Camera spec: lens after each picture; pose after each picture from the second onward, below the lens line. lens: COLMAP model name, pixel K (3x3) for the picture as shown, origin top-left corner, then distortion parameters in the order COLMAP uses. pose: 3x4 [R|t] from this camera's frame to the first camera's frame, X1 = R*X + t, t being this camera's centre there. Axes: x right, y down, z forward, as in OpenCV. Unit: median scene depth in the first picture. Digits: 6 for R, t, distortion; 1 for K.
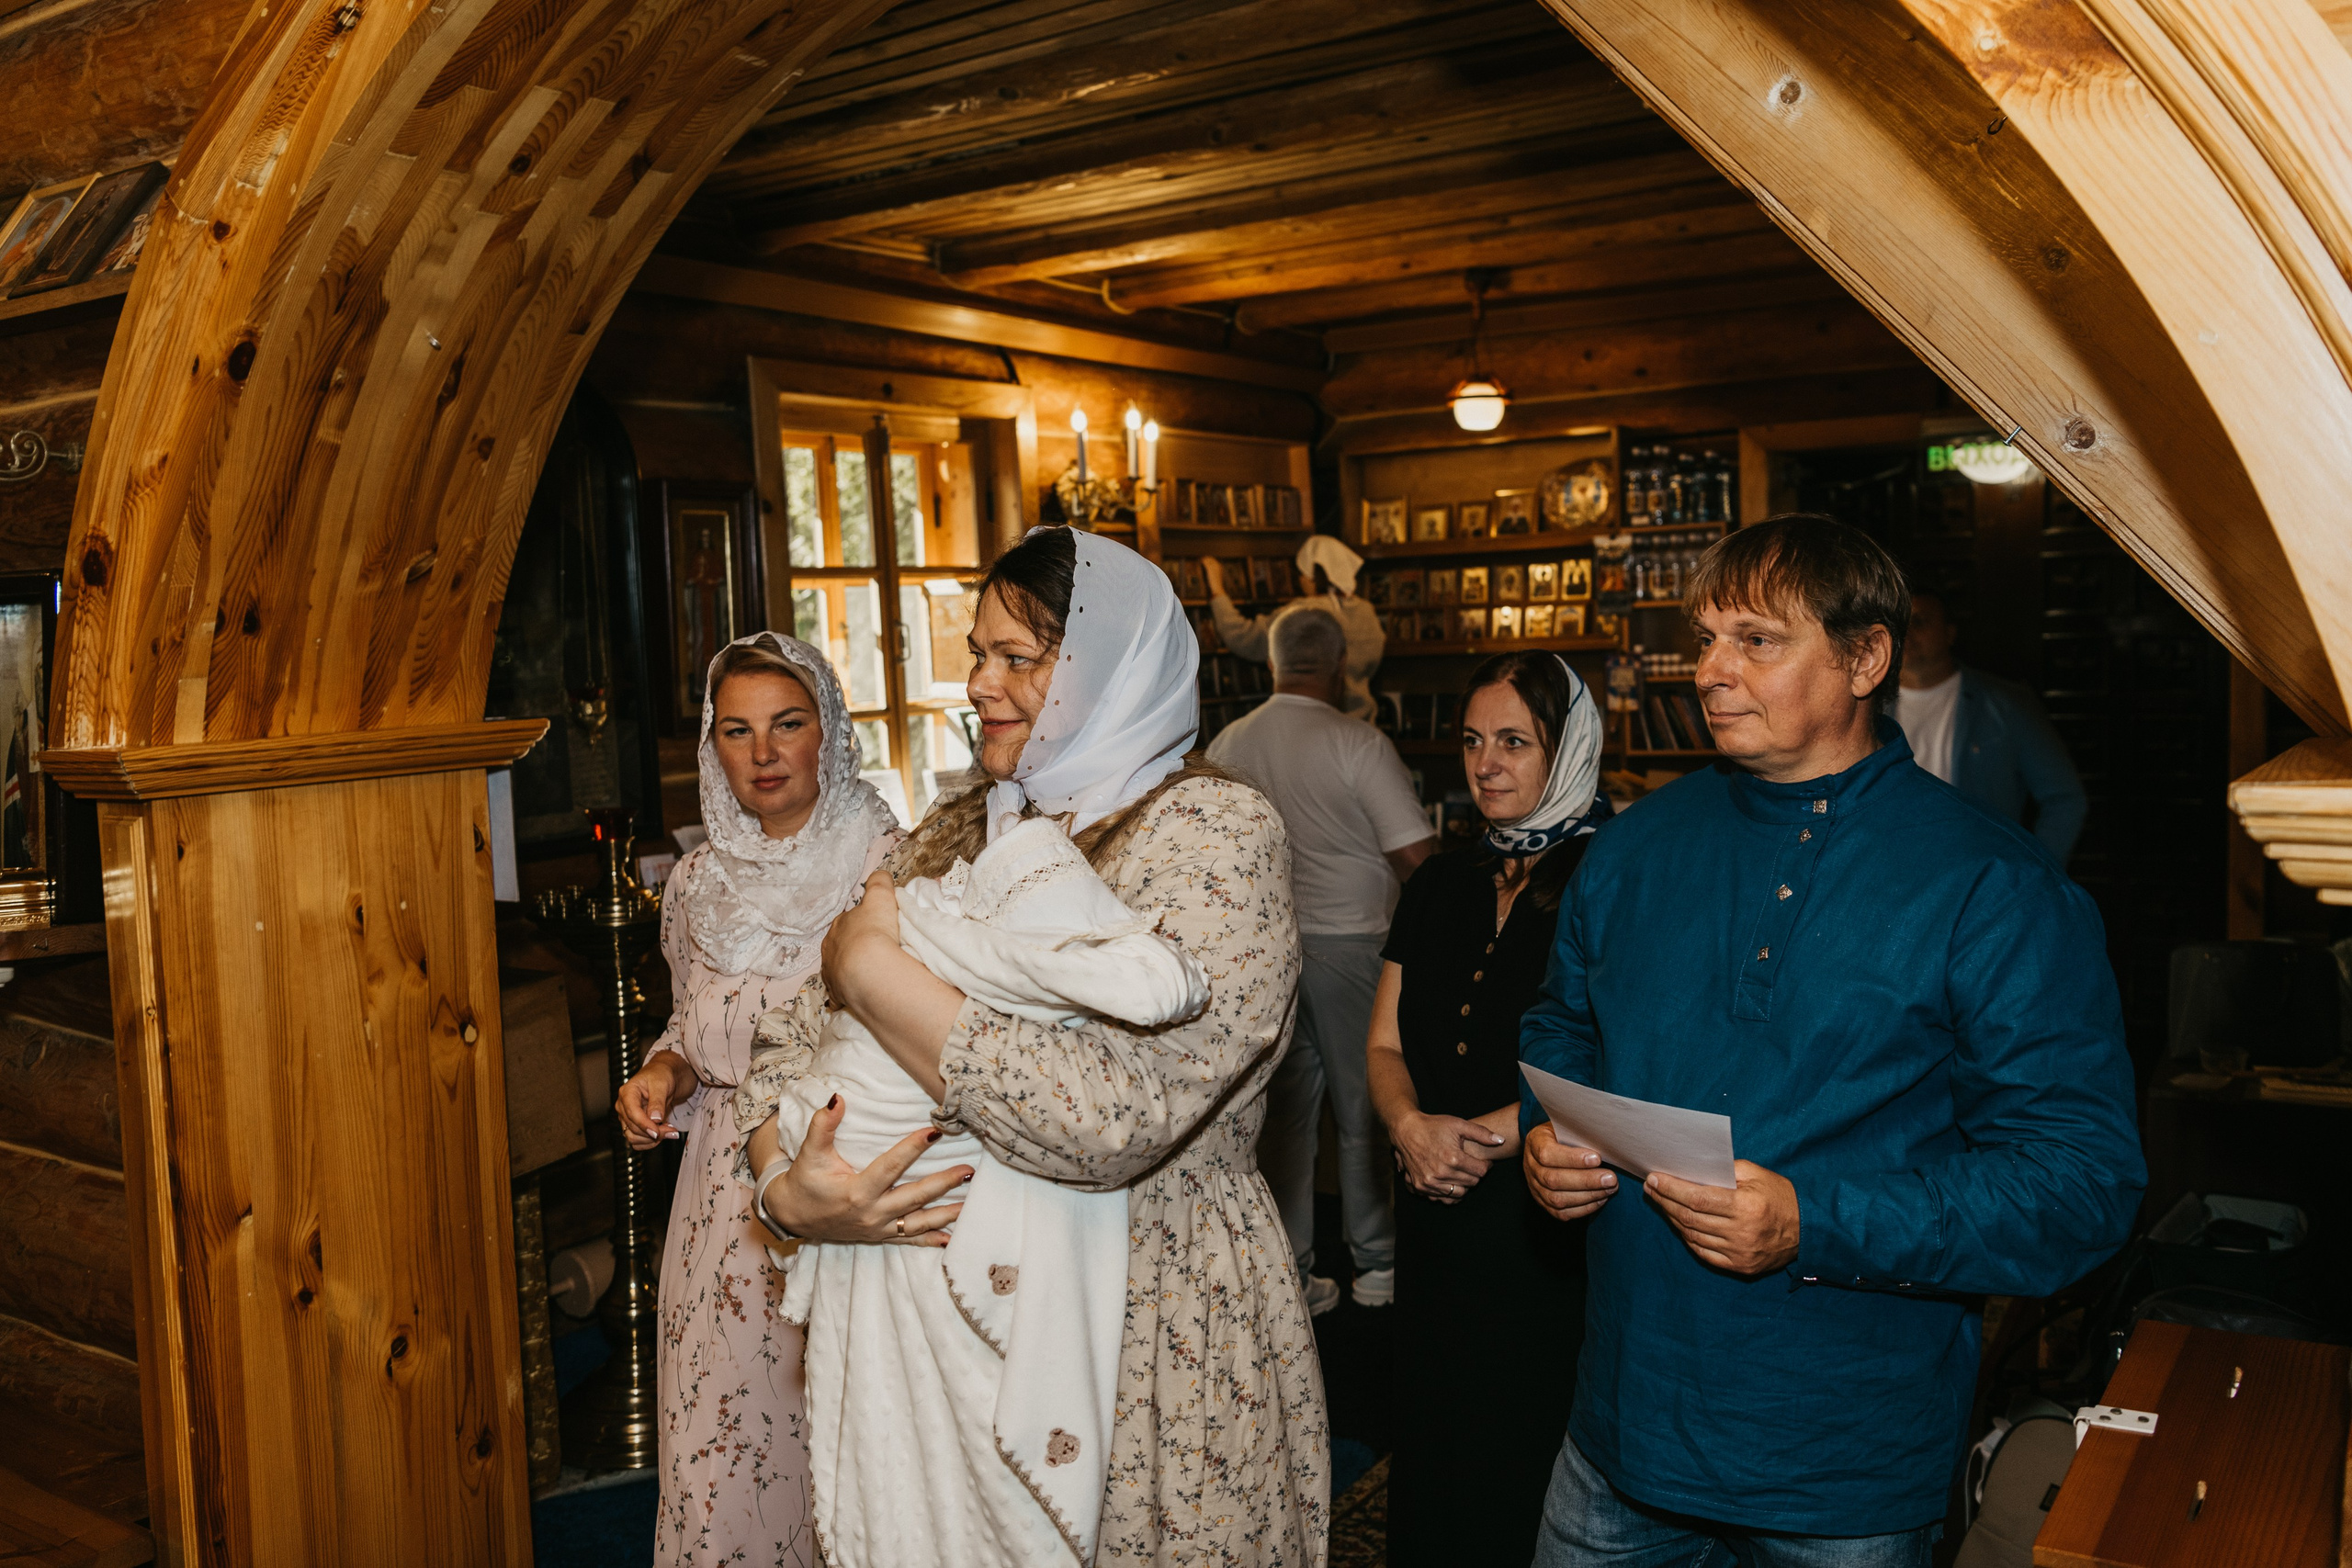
lens RADIAL K [[1923.6, 0, 1176.0], [0, 1923.6, 784.0], [0, 0, 1]] dist [-0.007001, -0.000027]
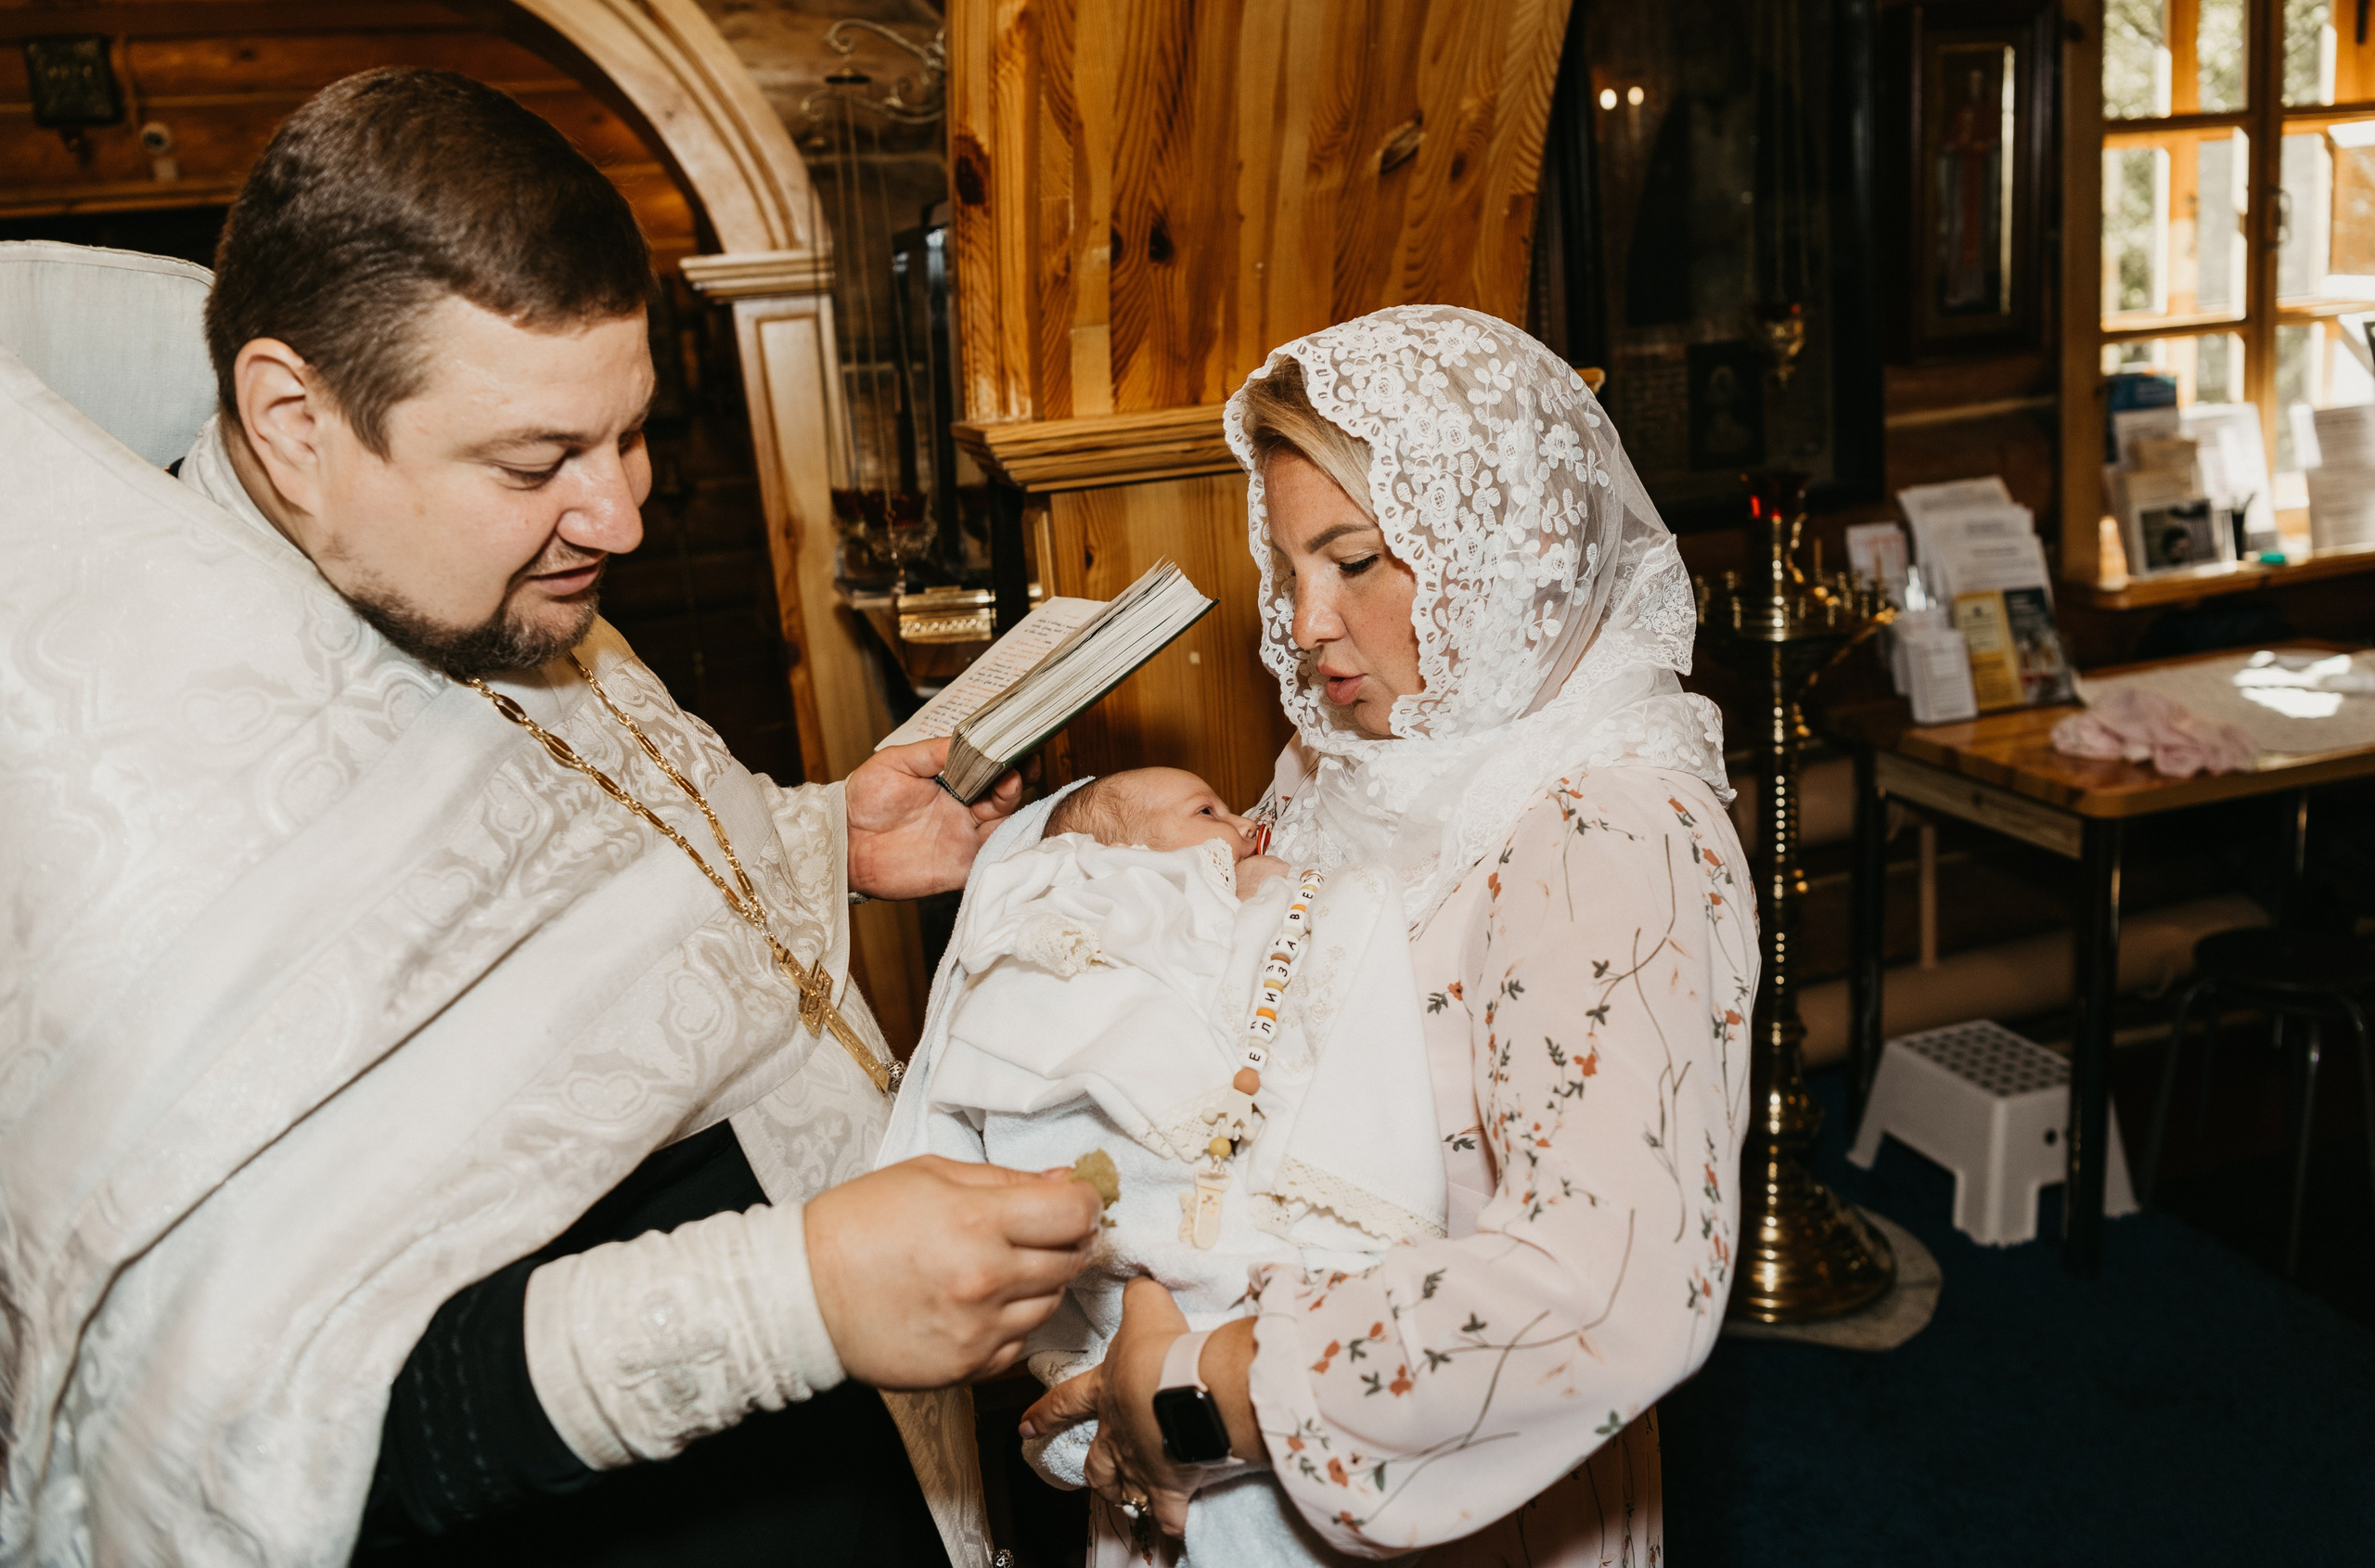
lens RADIAL K [[1899.6, 0, 1213.1], [0, 1899.6, 752.9], [0, 0, 1]] dist [-0.040591, 0.012075]
pose [[0.780954, 0.122032, -0.612551, -0.005568], [0.000446, 0.980619, 0.195926, -0.021077], [0.624588, -0.153283, 0.765764, 0.254095]]
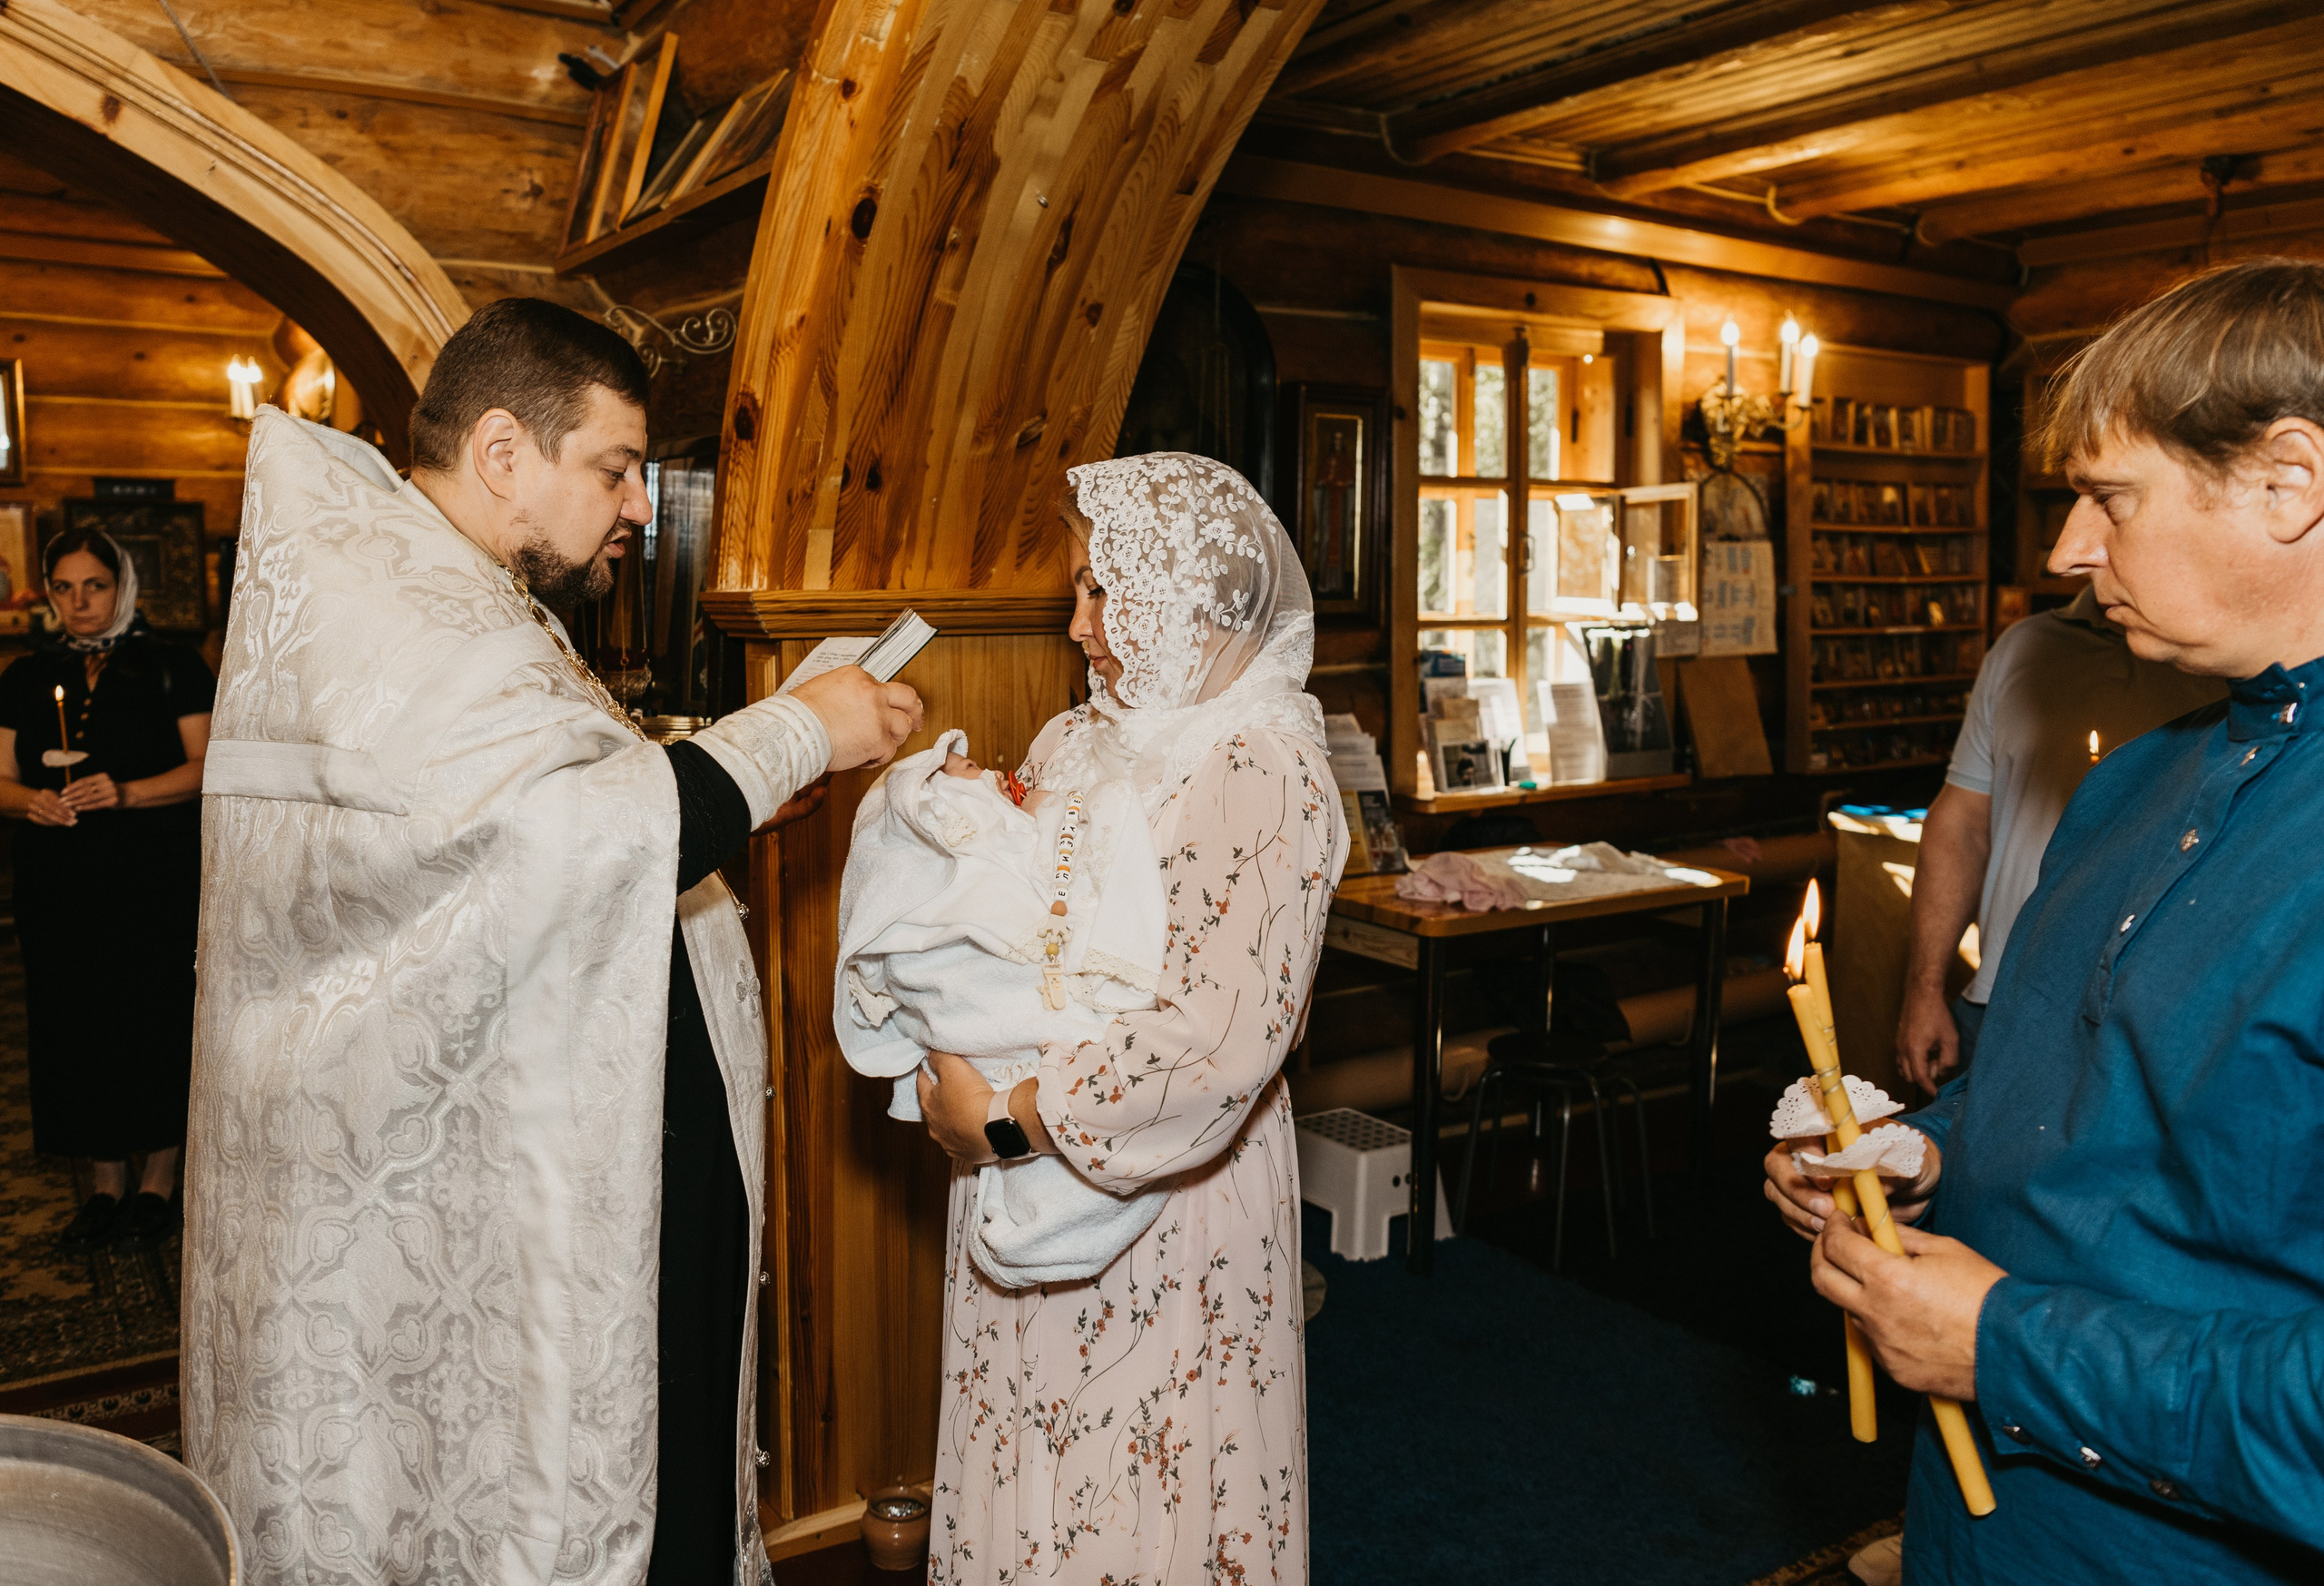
lens RADIAL K [[1715.4, 0, 1104.6], [0, 1715.4, 782.3], [0, 0, 1]] dist [-0.020749, 0.006955]
pose [[0.921348, 0.081419, -0.380118, 0.006179], [-0.065241, 0.996337, 0.055277, 0.012980], [0.383226, -0.026131, 0.923285, 0.096846]]
